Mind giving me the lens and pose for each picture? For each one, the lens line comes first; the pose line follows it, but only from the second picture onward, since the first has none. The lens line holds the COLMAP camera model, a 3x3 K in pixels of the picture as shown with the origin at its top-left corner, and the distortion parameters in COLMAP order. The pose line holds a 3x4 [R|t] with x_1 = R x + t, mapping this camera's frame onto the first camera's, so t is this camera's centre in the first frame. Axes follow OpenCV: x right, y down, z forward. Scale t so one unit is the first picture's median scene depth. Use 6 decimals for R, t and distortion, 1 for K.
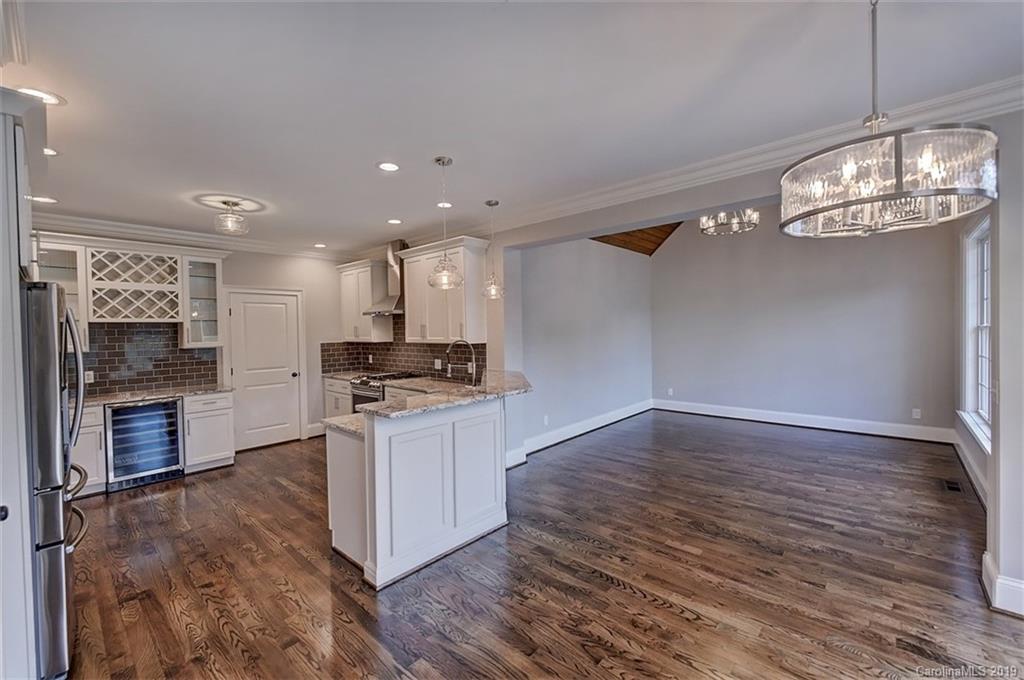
lens RADIAL K [[425.9, 0, 522.7], [0, 425.9, 334.5], [0, 0, 1]] dist [0.004205, -0.001130]
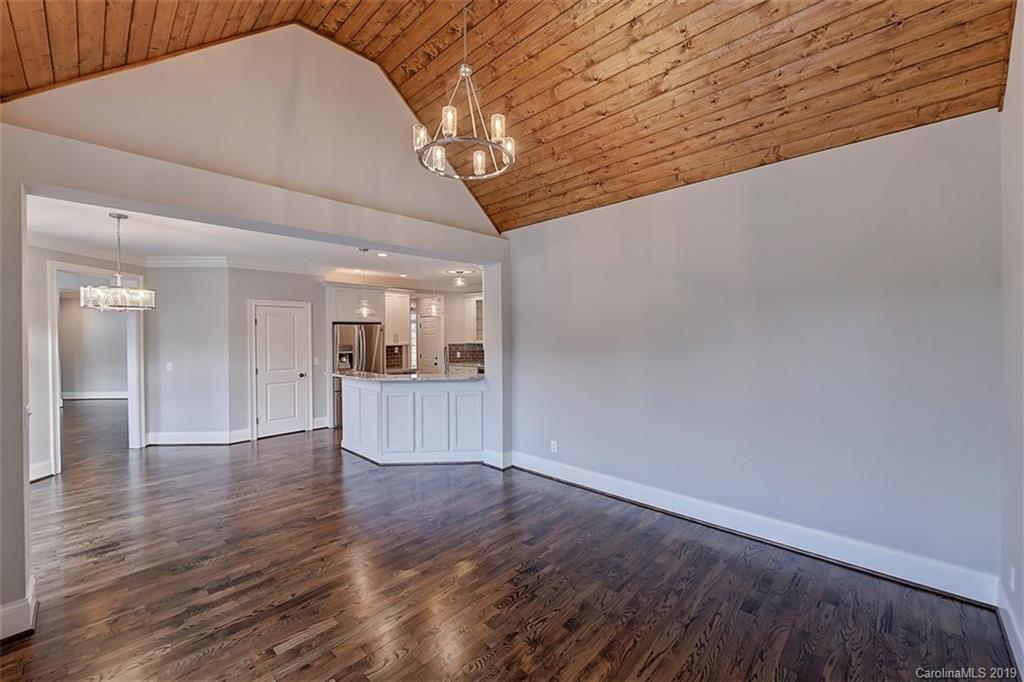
lens RADIAL K [[407.9, 0, 513.6], [0, 407.9, 339.0], [0, 0, 1]] dist [0.000512, -0.000040]
pose [[-0.044705, 0.030951, -0.998521, 1.116020], [-0.006331, 0.999491, 0.031265, -0.051591], [0.998980, 0.007719, -0.044486, 1.225624]]
